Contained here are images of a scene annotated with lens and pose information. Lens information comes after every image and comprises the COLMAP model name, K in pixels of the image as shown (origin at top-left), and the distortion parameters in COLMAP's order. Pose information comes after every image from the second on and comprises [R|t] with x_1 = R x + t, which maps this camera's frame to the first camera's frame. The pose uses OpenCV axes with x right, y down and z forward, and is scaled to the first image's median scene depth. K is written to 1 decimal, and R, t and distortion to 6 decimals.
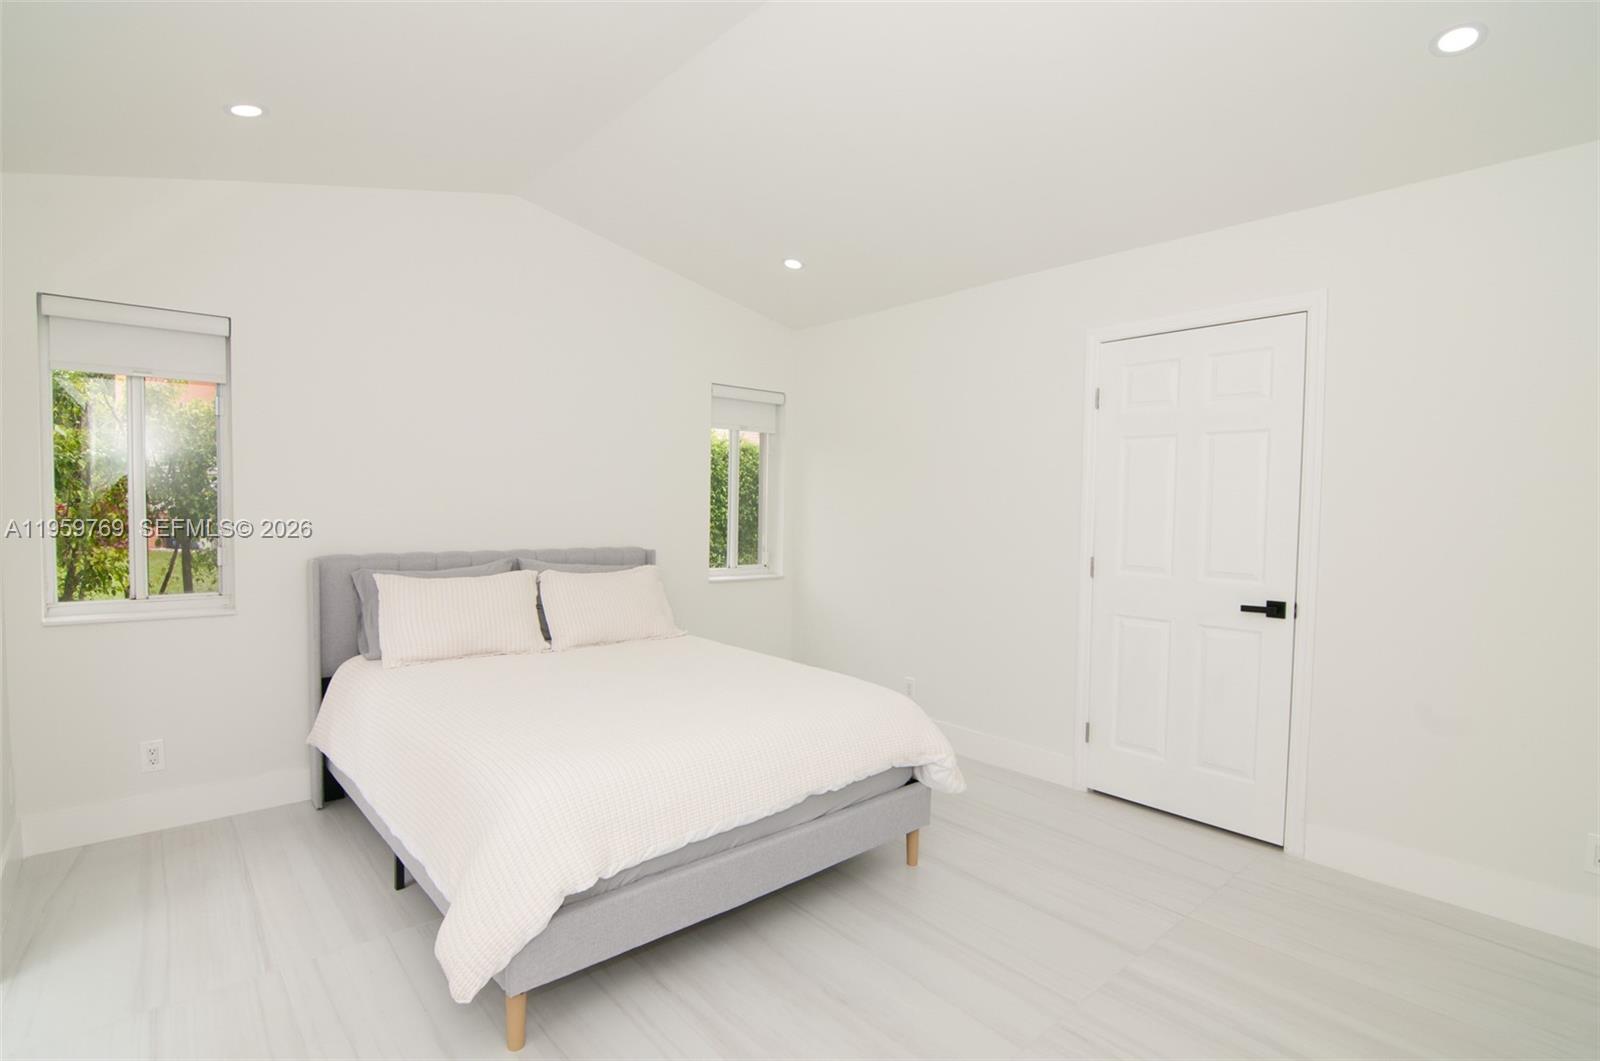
lens RADIAL K [[767.6, 0, 802.5], [0, 767.6, 540.6], [0, 0, 1]] dist [-0.001849, -0.013802]
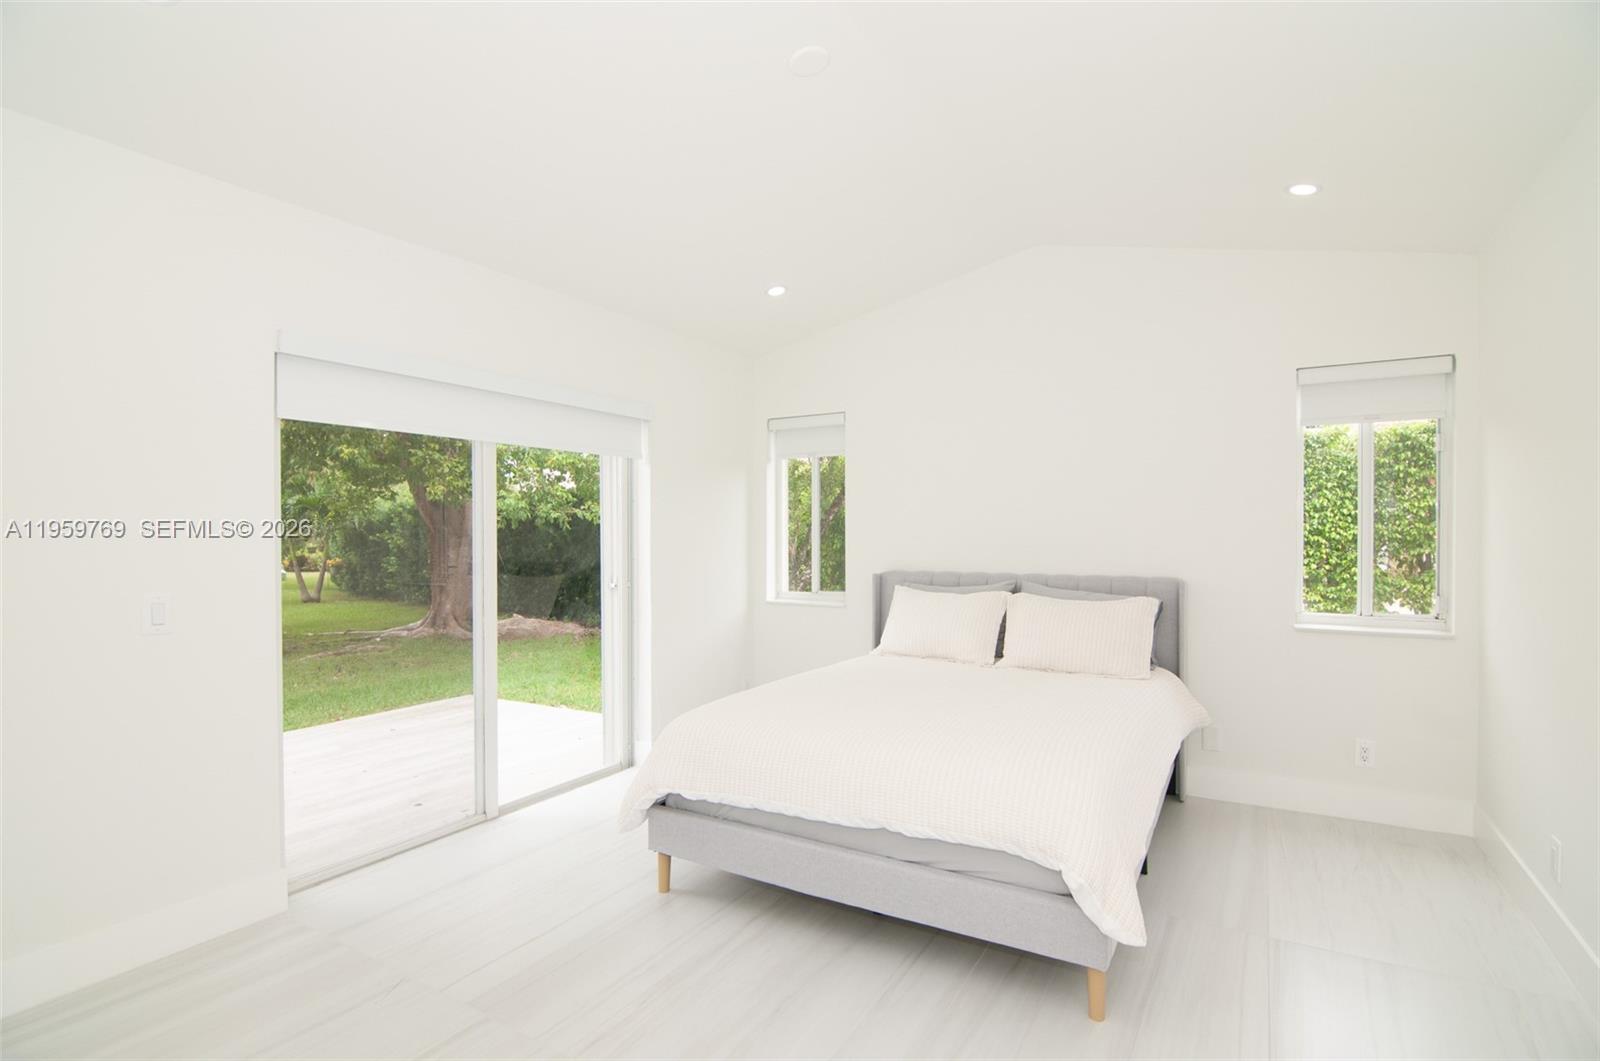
lens RADIAL K [[767.6, 0, 802.5], [0, 767.6, 540.6], [0, 0, 1]] dist [-0.001849, -0.013802]
pose [[0.309803, -0.003470, -0.950794, 0.589714], [-0.033619, 0.999328, -0.014602, -0.008224], [0.950206, 0.036489, 0.309478, 0.389609]]
